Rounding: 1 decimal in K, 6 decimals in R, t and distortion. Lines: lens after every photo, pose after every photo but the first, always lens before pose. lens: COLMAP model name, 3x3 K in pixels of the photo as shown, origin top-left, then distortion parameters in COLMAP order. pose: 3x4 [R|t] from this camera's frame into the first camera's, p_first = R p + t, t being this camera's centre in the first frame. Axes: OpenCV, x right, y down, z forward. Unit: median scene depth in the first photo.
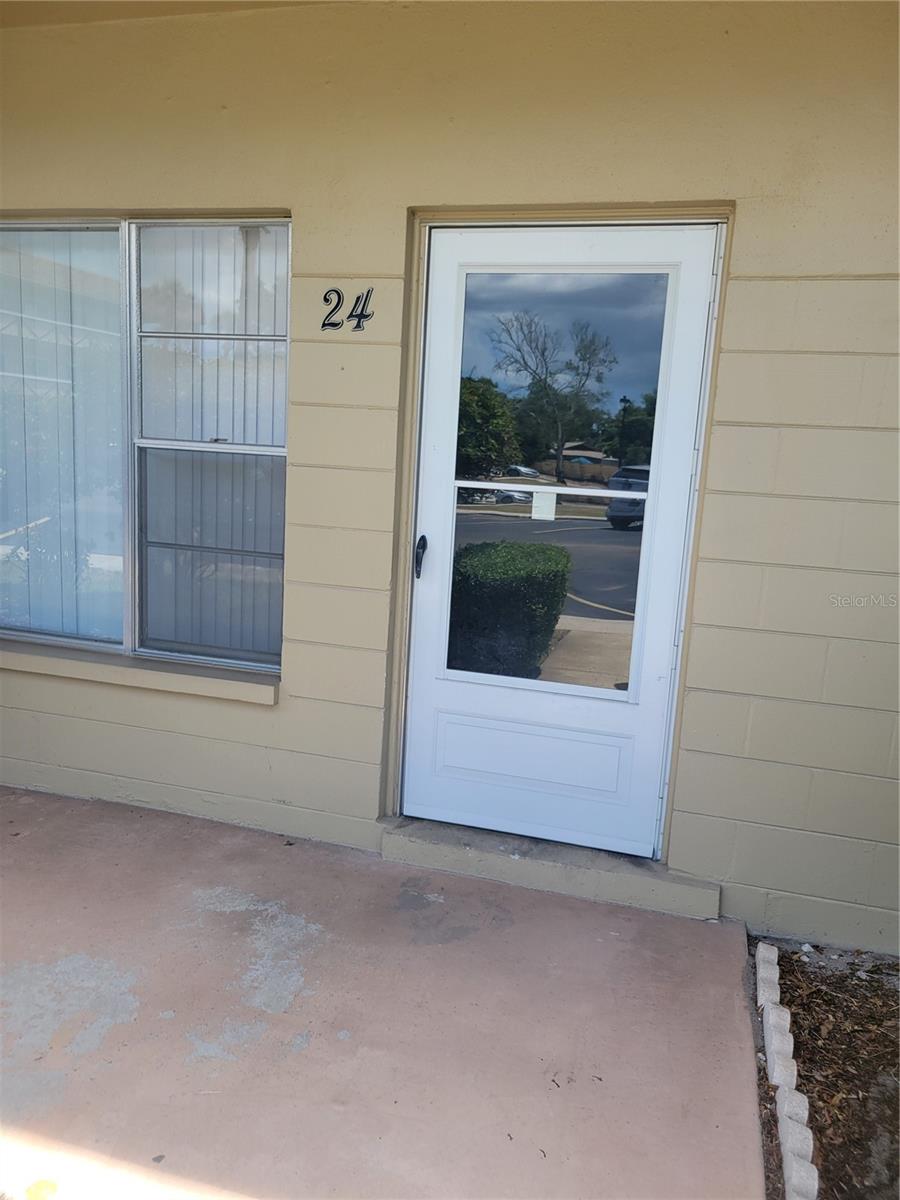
lens RADIAL K [[904.7, 0, 464.3], [0, 904.7, 610.4], [0, 0, 1]] dist [0.039901, -0.023257]
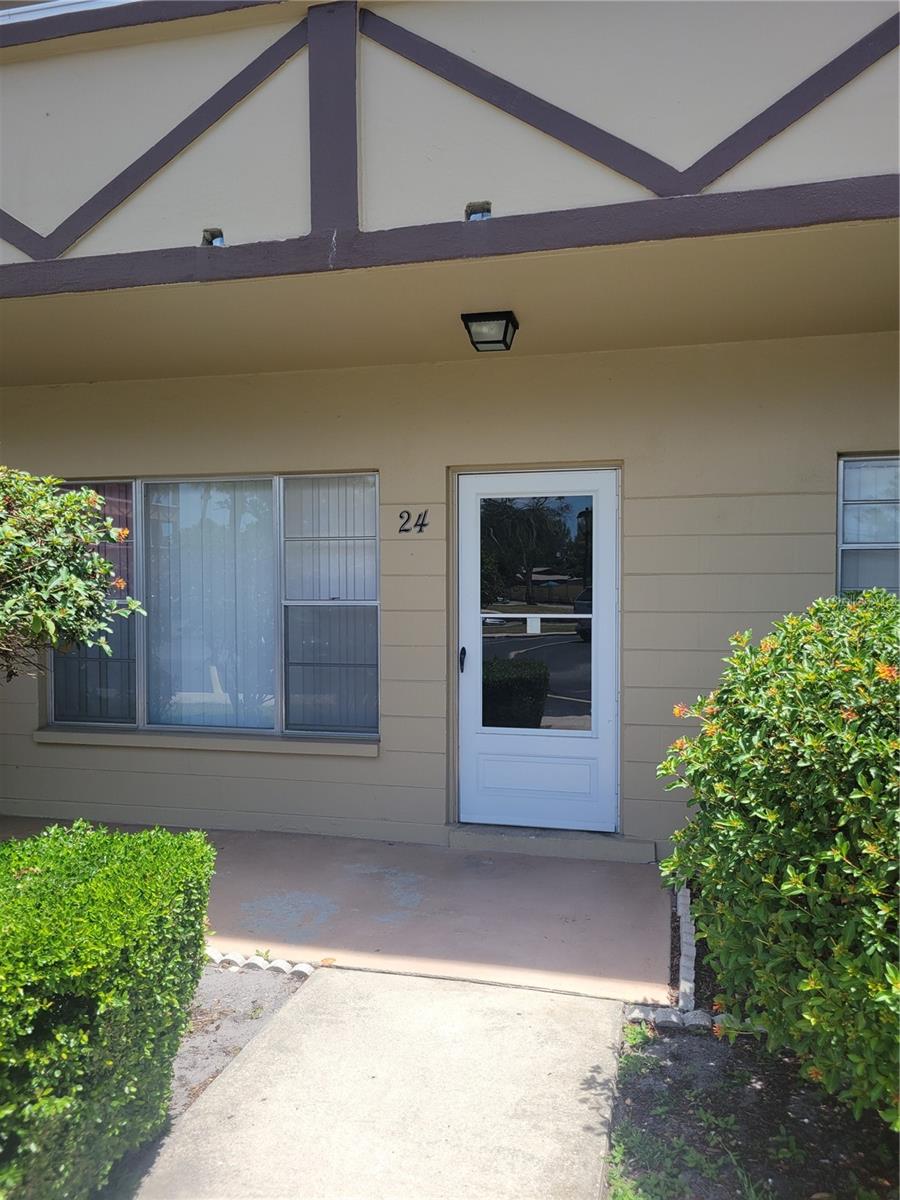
lens RADIAL K [[904.7, 0, 456.2], [0, 904.7, 605.4], [0, 0, 1]] dist [0.039901, -0.023257]
pose [[0.997856, -0.060768, 0.024316, -0.095257], [0.063612, 0.987868, -0.141673, 0.078308], [-0.015412, 0.142916, 0.989615, -0.679938]]
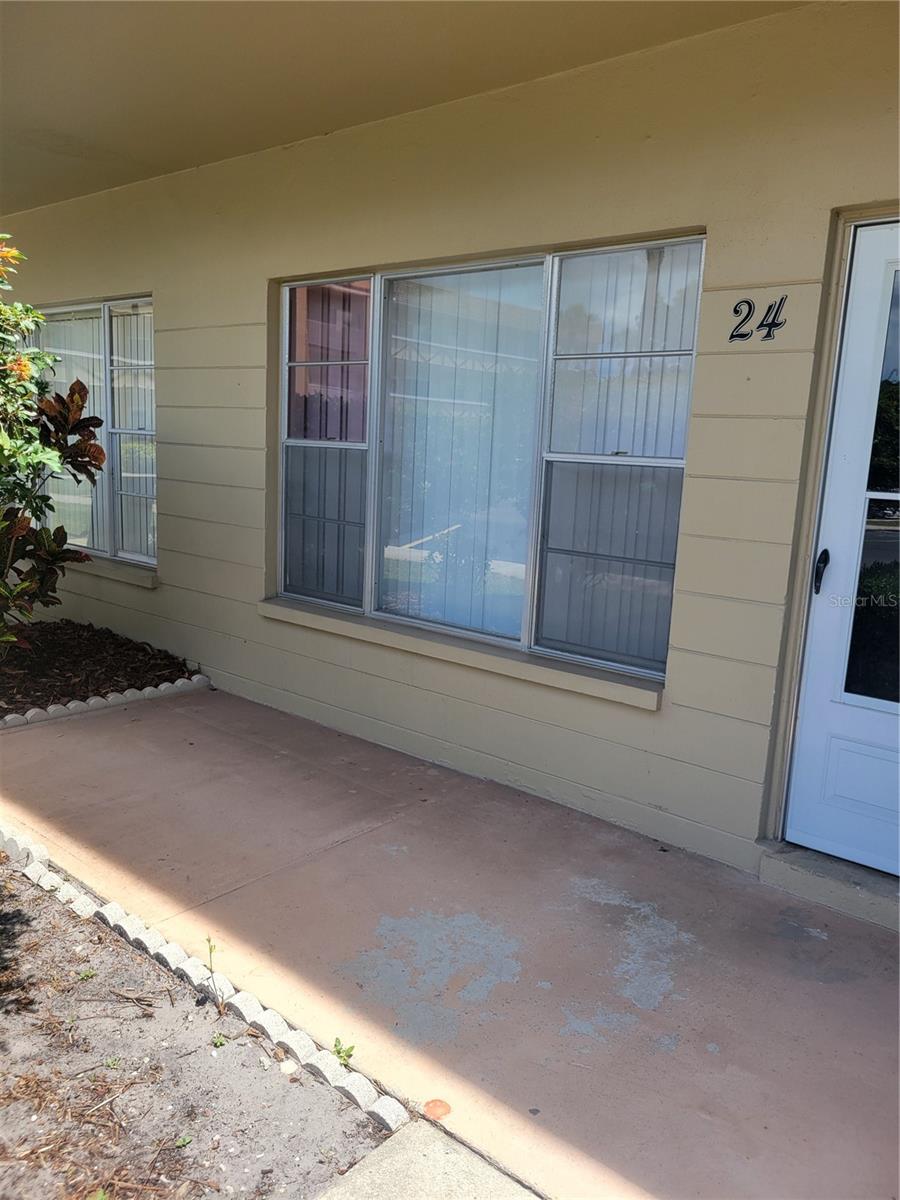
lens RADIAL K [[904.7, 0, 456.0], [0, 904.7, 604.4], [0, 0, 1]] dist [0.039901, -0.023257]
pose [[0.911087, 0.055816, -0.408418, -0.005418], [-0.064388, 0.997899, -0.007259, 0.006724], [0.407154, 0.032911, 0.912766, -0.027672]]
